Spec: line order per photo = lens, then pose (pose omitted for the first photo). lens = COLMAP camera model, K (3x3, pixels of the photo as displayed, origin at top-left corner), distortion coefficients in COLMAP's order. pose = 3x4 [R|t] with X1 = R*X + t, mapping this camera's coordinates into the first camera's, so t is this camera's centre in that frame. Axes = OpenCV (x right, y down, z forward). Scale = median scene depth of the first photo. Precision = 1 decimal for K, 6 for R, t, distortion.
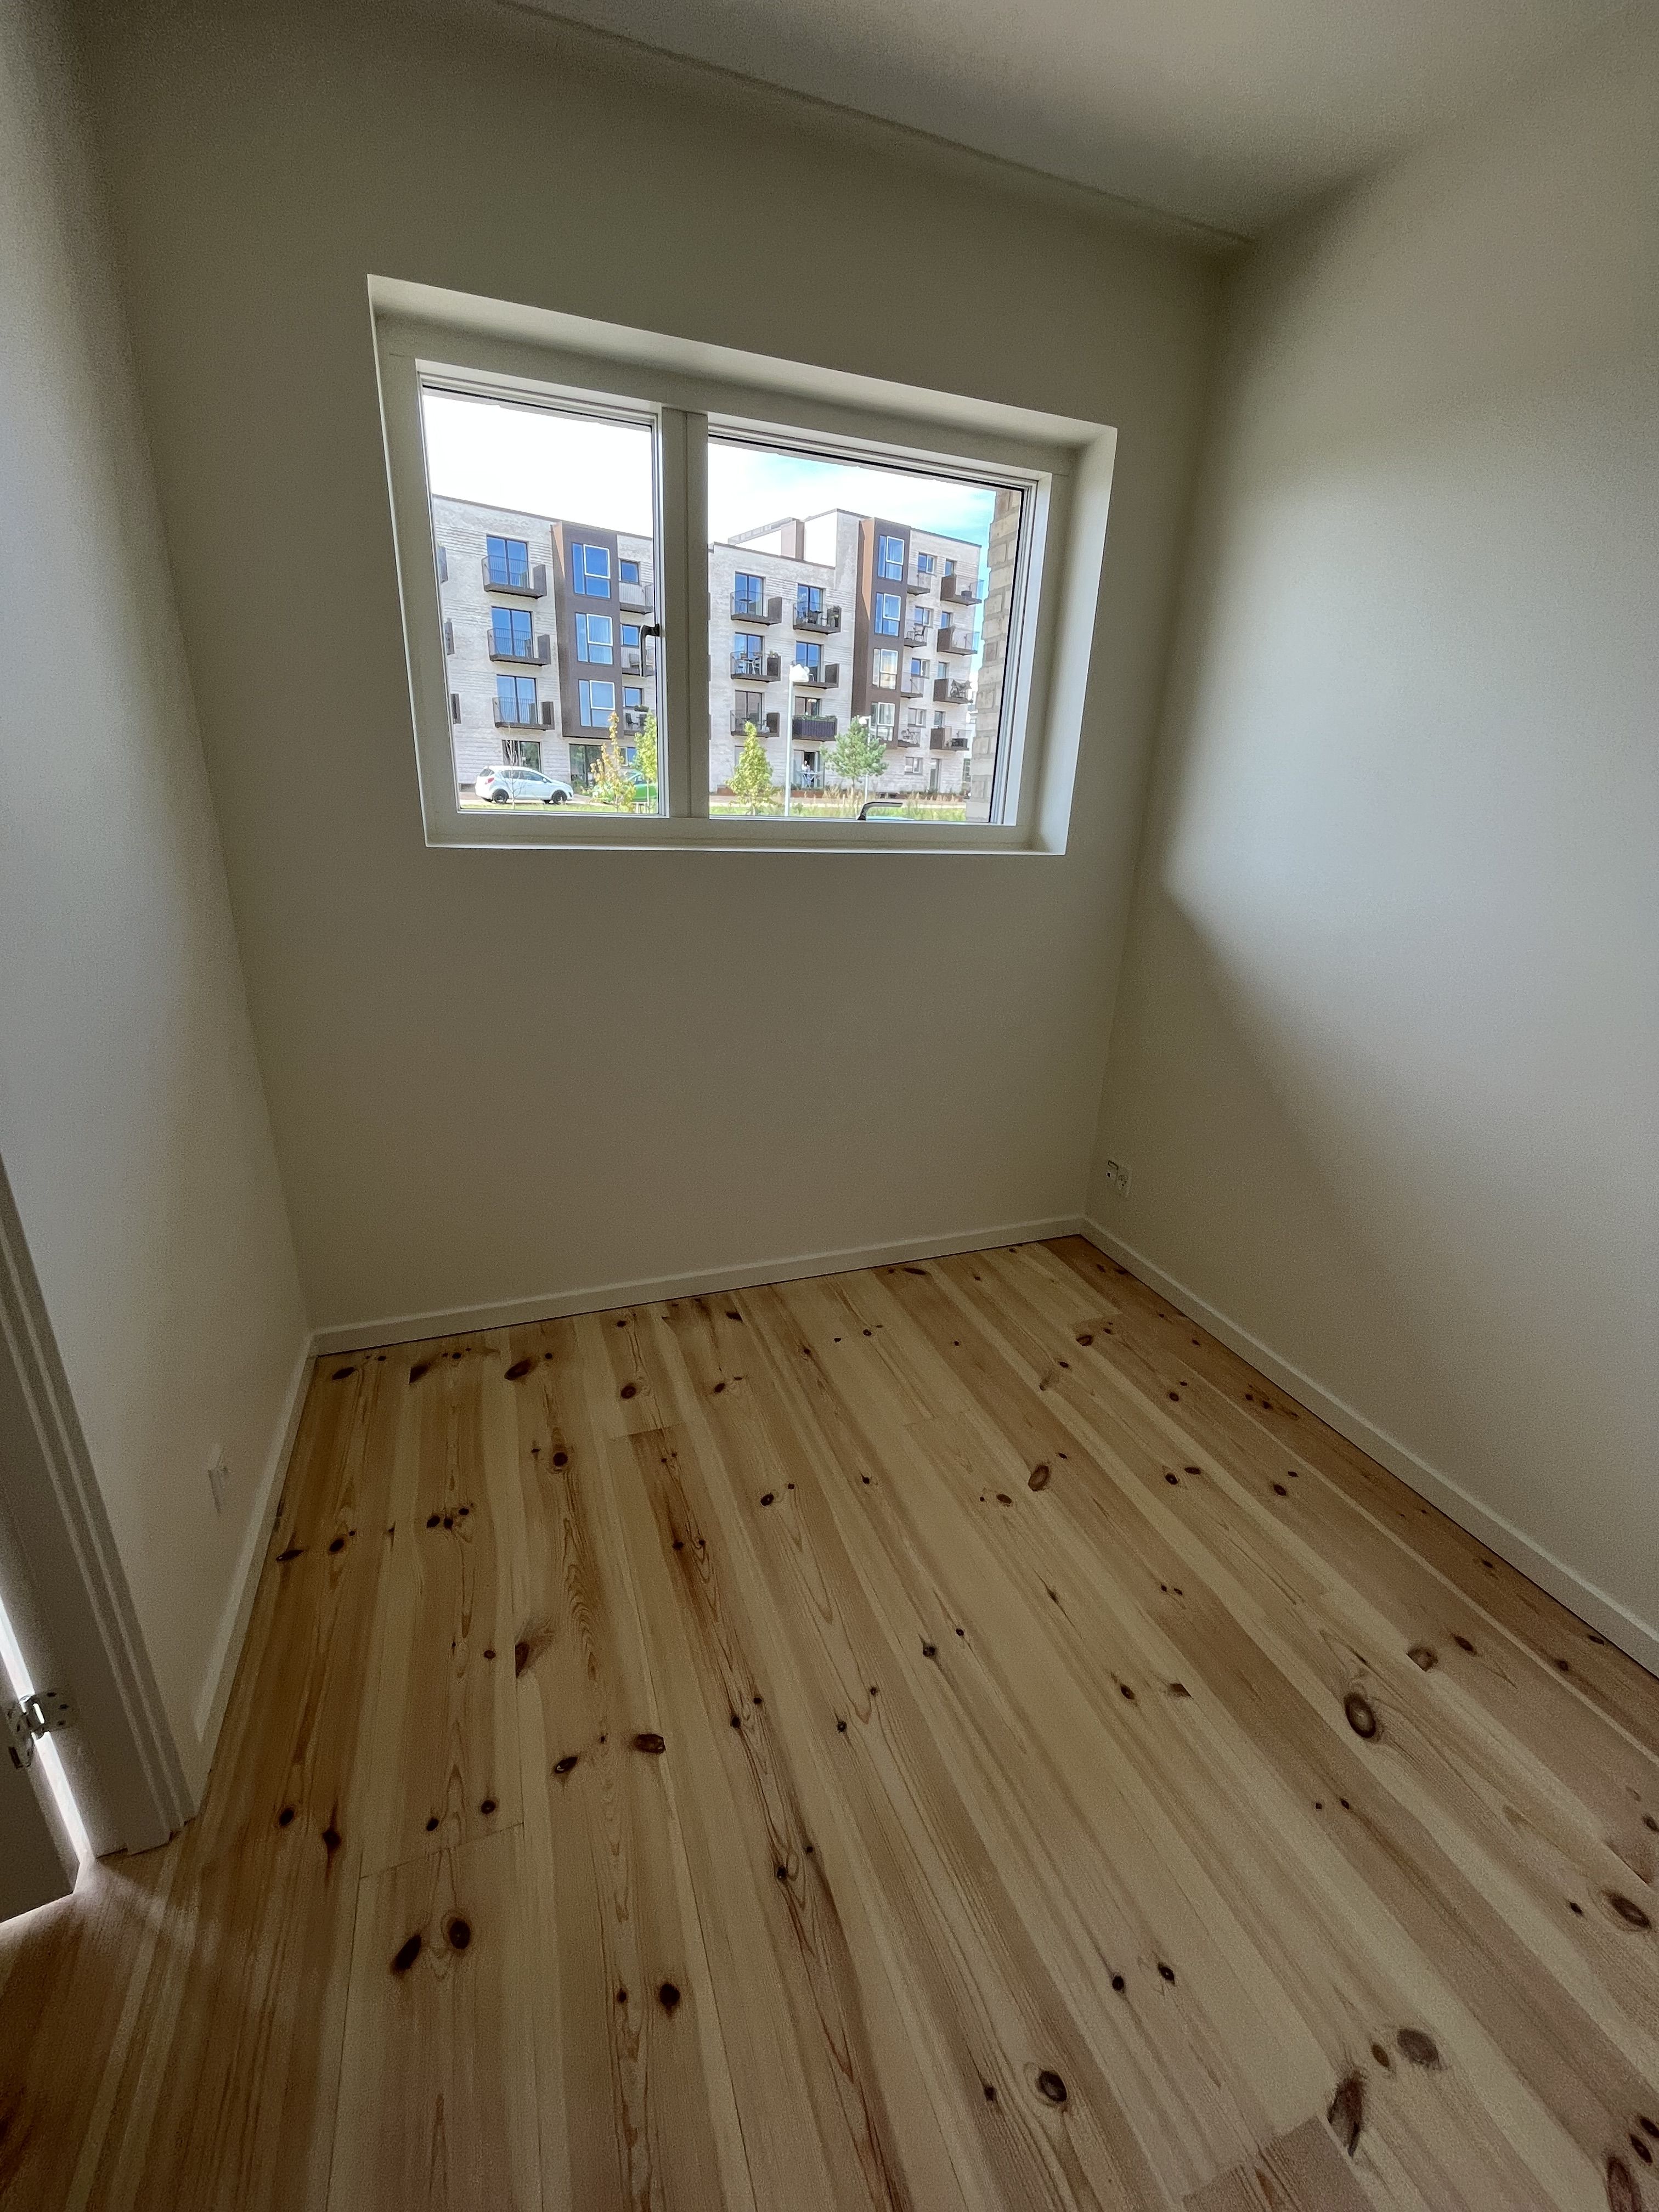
lens RADIAL K [[904.1, 0, 796.9], [0, 904.1, 1163.4], [0, 0, 1]] dist [-0.000493, -0.000421]
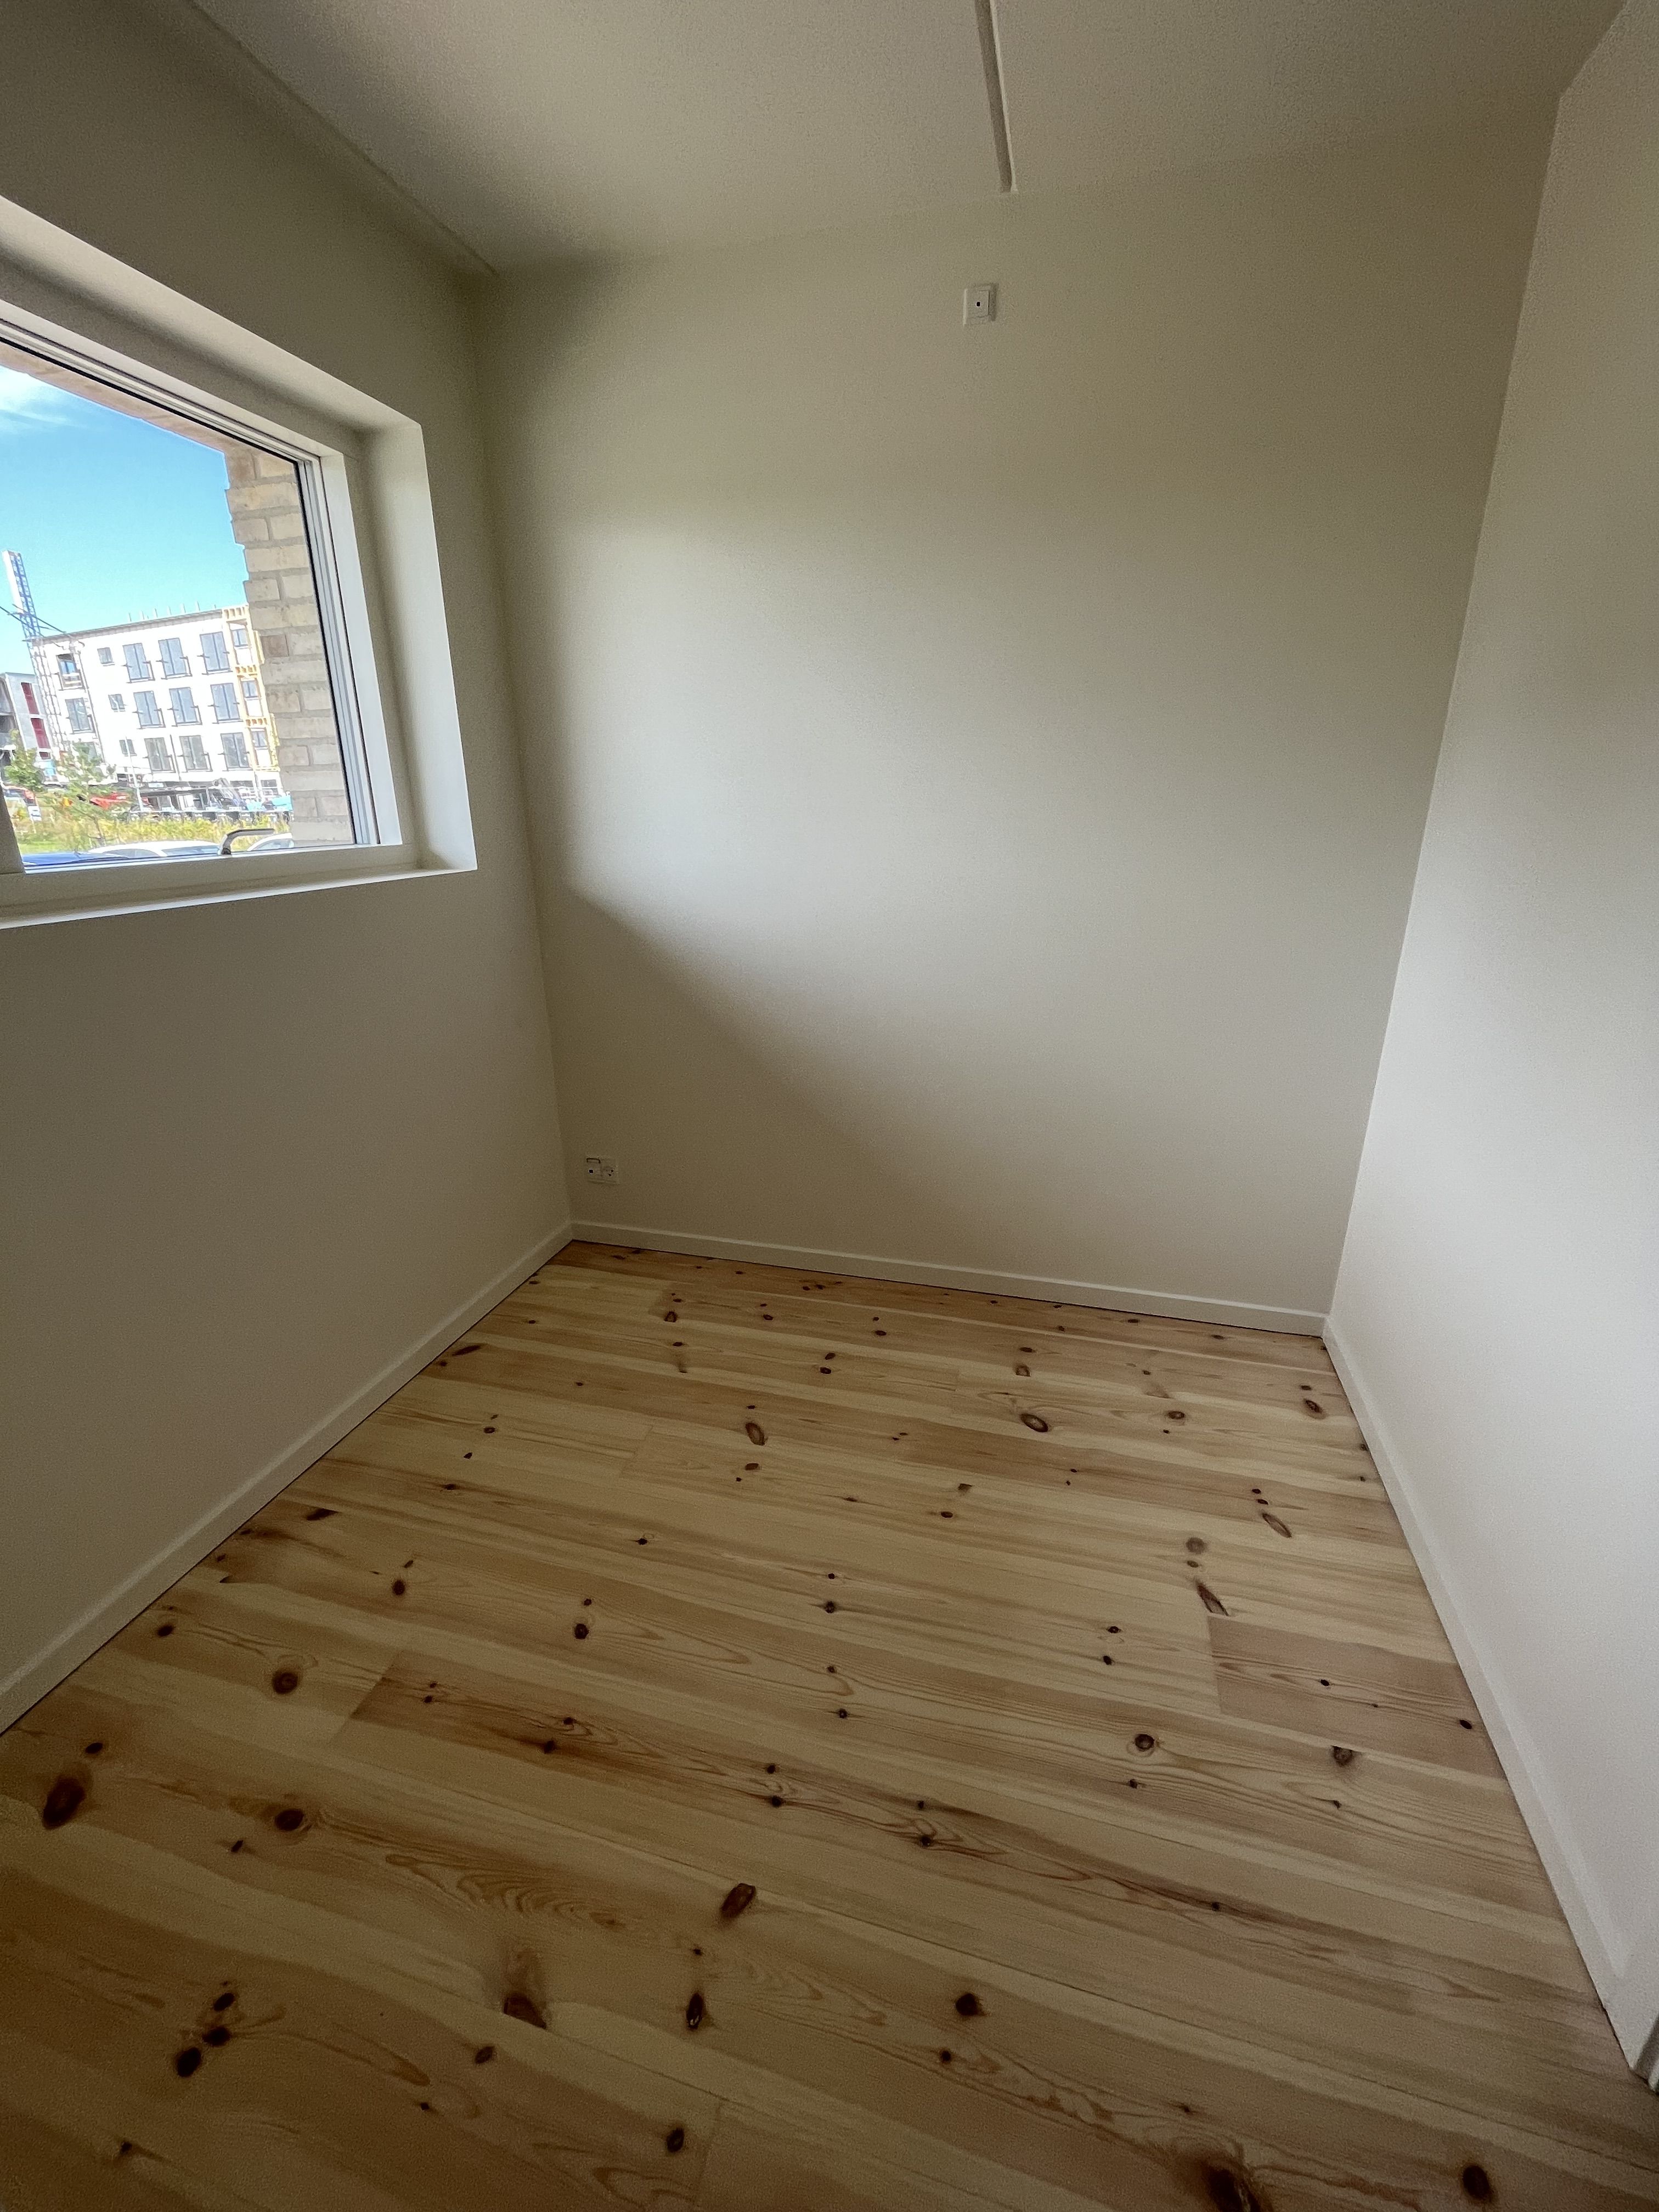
lens RADIAL K [[904.1, 0, 860.2], [0, 904.1, 1166.2], [0, 0, 1]] dist [-0.000493, -0.000421]
pose [[0.554448, -0.356695, 0.751902, -0.420514], [0.354352, 0.918683, 0.174517, -0.104619], [-0.753009, 0.169677, 0.635758, 0.192910]]
